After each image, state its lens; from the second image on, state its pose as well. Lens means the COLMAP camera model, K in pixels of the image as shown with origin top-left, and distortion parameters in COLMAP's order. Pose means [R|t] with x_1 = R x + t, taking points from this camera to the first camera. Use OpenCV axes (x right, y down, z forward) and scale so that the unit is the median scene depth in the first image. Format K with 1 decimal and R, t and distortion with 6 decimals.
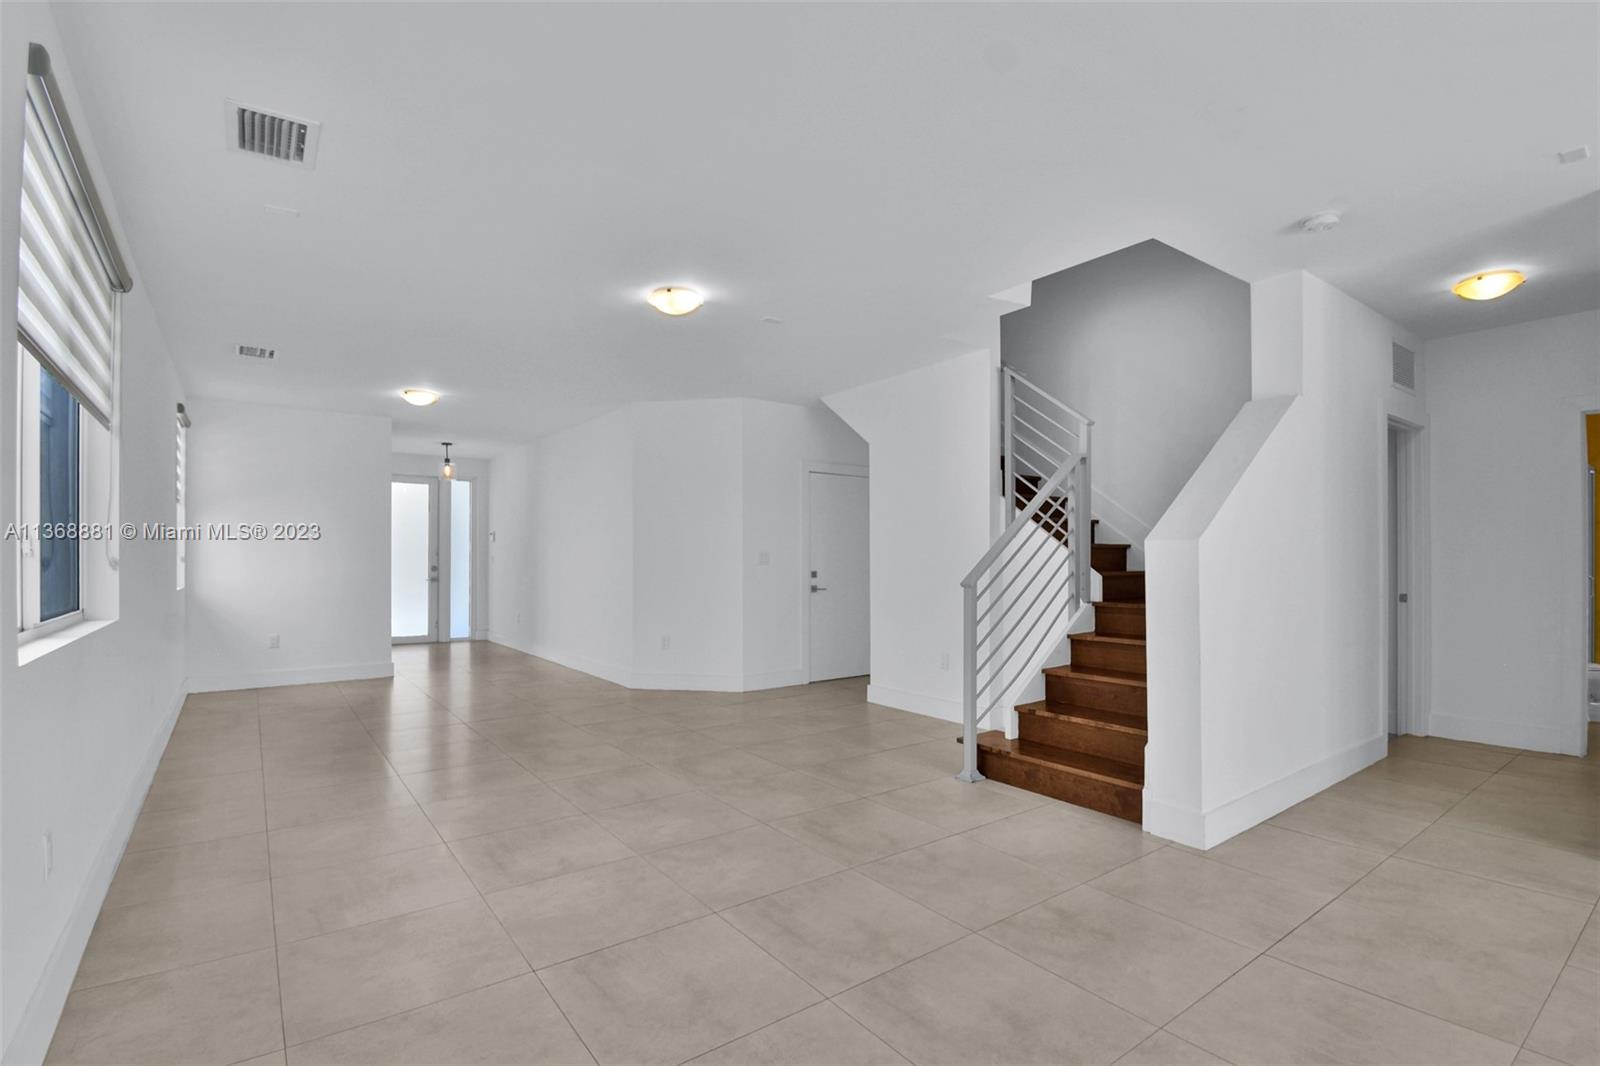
lens RADIAL K [[739.3, 0, 809.4], [0, 739.3, 530.8], [0, 0, 1]] dist [0.027418, -0.032088]
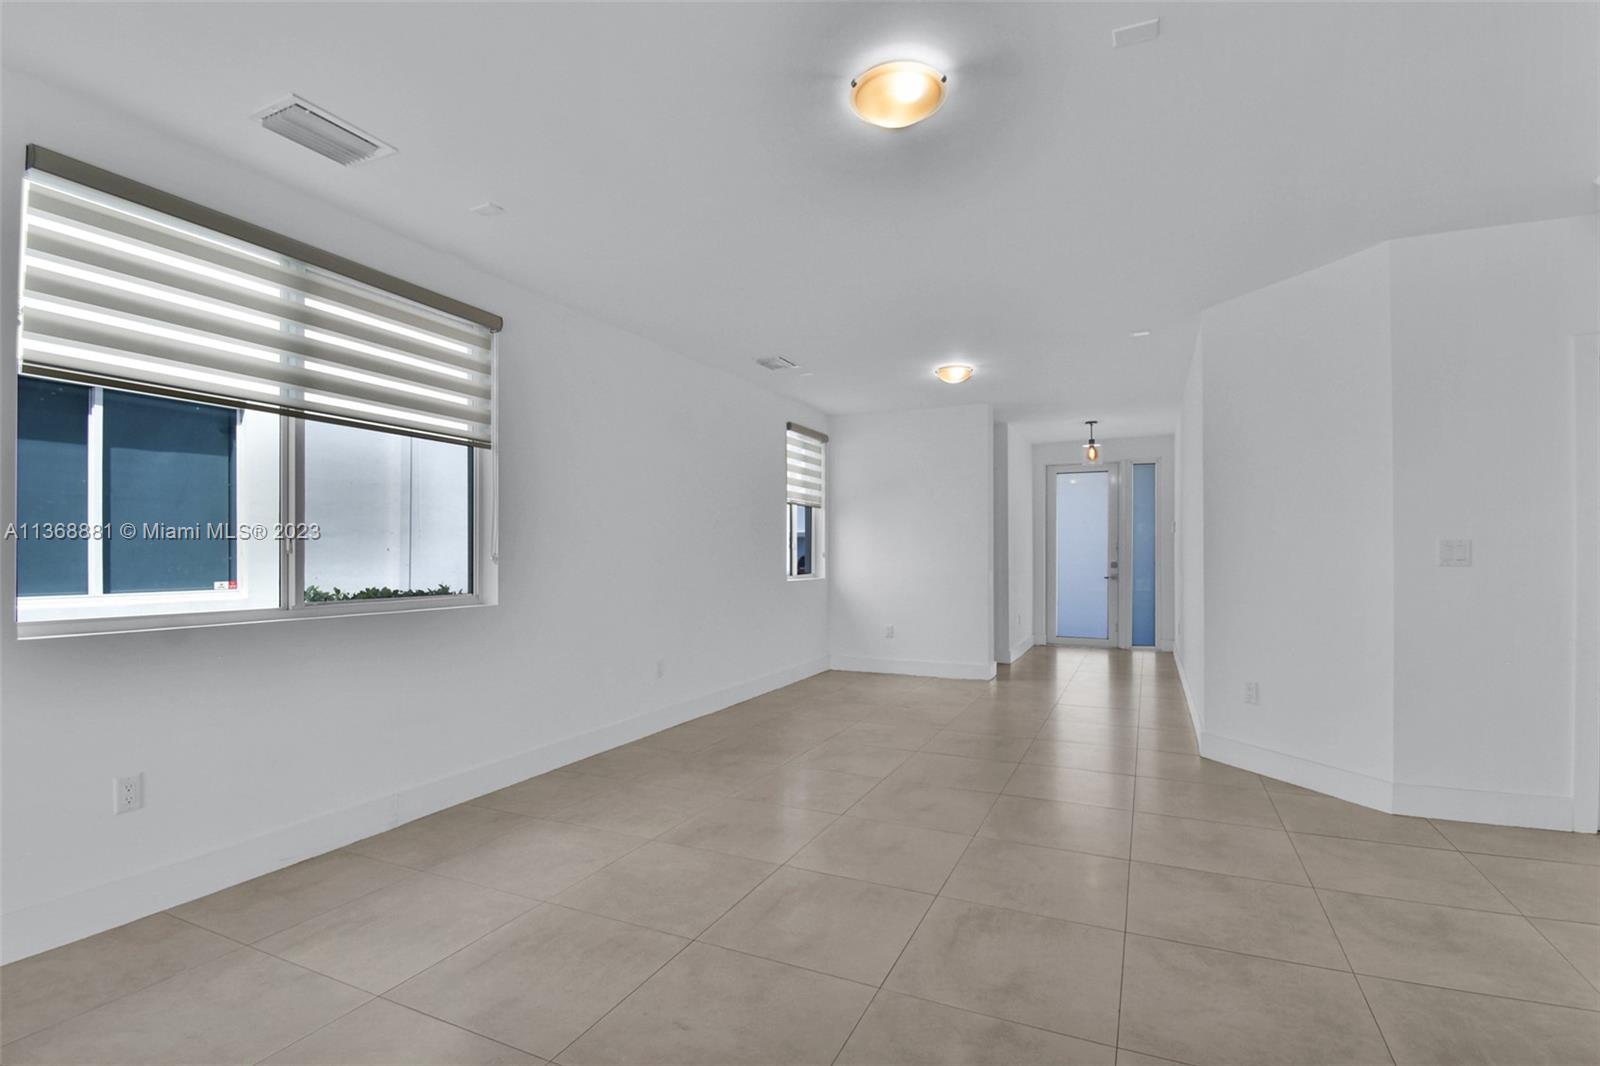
lens RADIAL K [[739.3, 0, 809.4], [0, 739.3, 530.8], [0, 0, 1]] dist [0.027418, -0.032088]
pose [[0.465831, -0.028050, -0.884429, 0.171913], [0.032856, 0.999357, -0.014390, 0.016032], [0.884264, -0.022356, 0.466453, 0.404503]]
